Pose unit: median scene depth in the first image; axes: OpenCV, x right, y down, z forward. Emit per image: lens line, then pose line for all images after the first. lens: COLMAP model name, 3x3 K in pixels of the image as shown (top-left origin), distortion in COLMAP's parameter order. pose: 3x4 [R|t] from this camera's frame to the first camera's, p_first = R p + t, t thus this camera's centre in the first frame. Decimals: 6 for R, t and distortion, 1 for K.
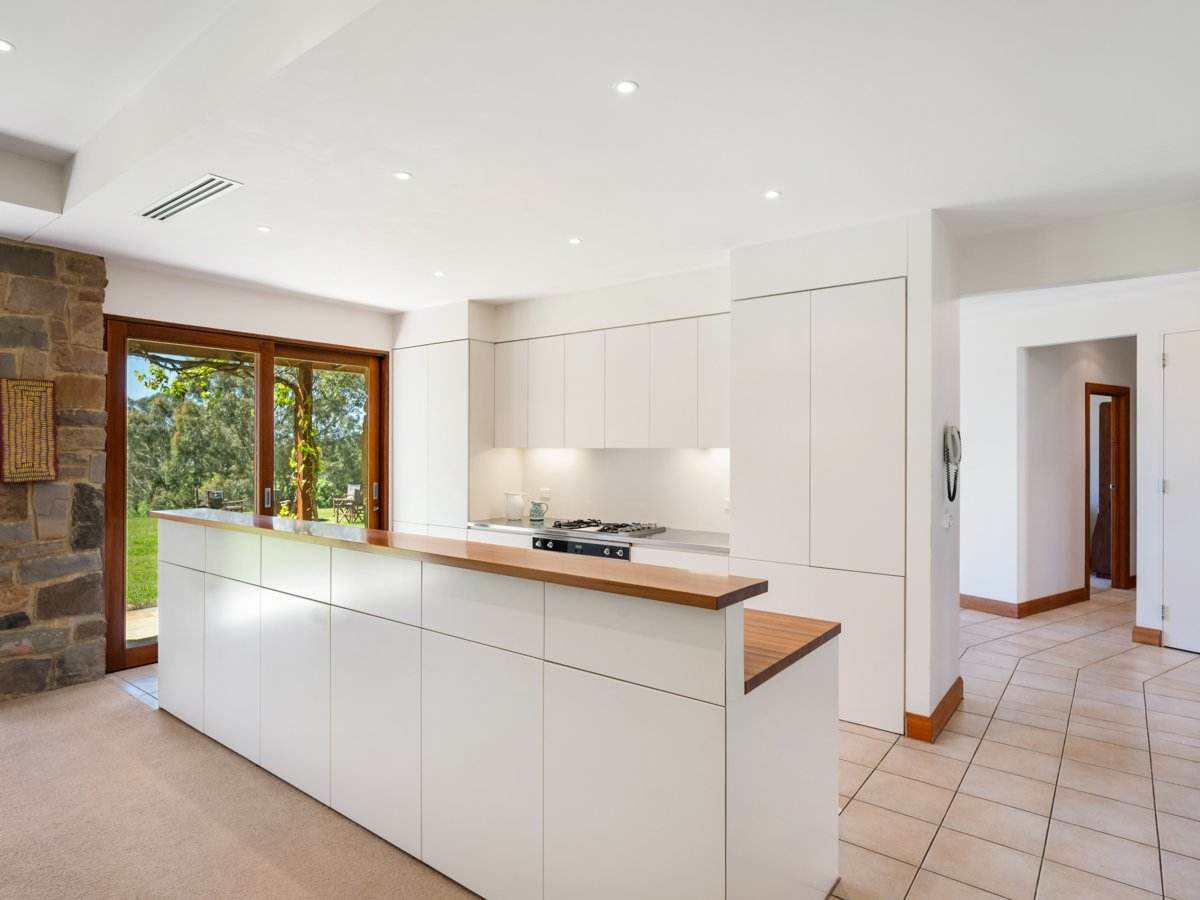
lens RADIAL K [[678.4, 0, 600.0], [0, 678.4, 450.0], [0, 0, 1]] dist [-0.002362, 0.000238]
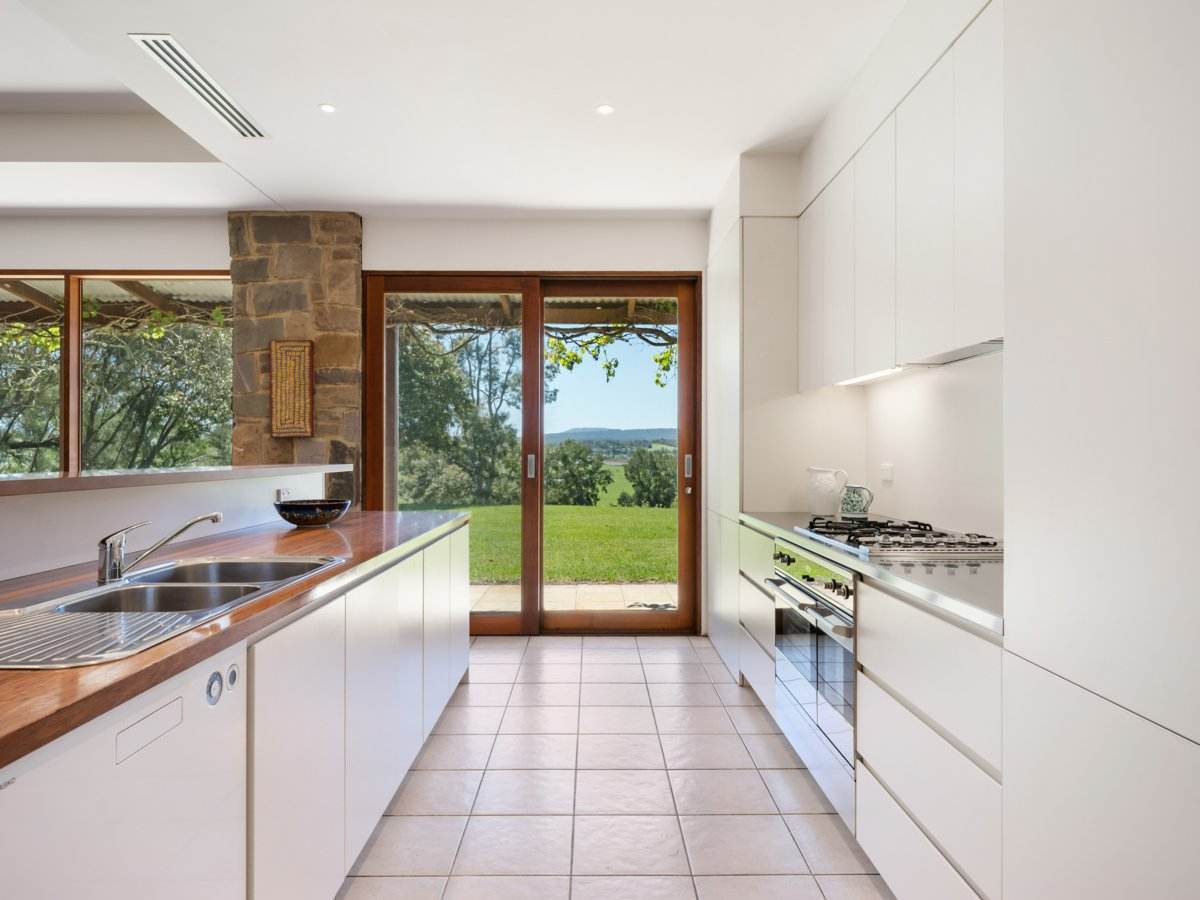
lens RADIAL K [[712.2, 0, 600.0], [0, 712.2, 450.0], [0, 0, 1]] dist [-0.001852, -0.000433]
pose [[0.621390, -0.002586, -0.783497, 0.311572], [-0.000086, 0.999994, -0.003368, 0.067519], [0.783501, 0.002160, 0.621386, 0.658335]]
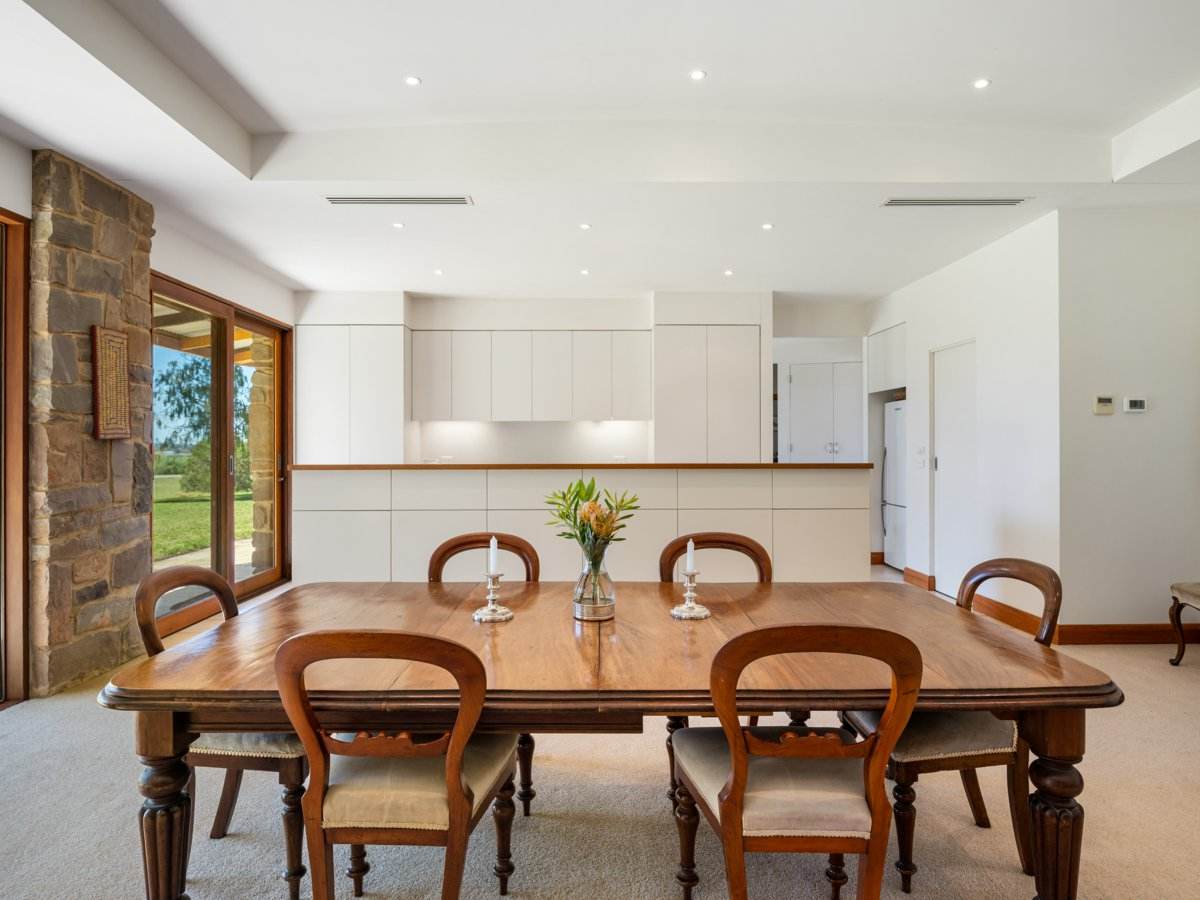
lens RADIAL K [[678.4, 0, 600.0], [0, 678.4, 450.0], [0, 0, 1]] dist [-0.002362, 0.000238]
pose [[0.772785, -0.010653, 0.634579, -0.879464], [0.009023, 0.999942, 0.005798, 0.059755], [-0.634604, 0.001245, 0.772836, -0.136176]]
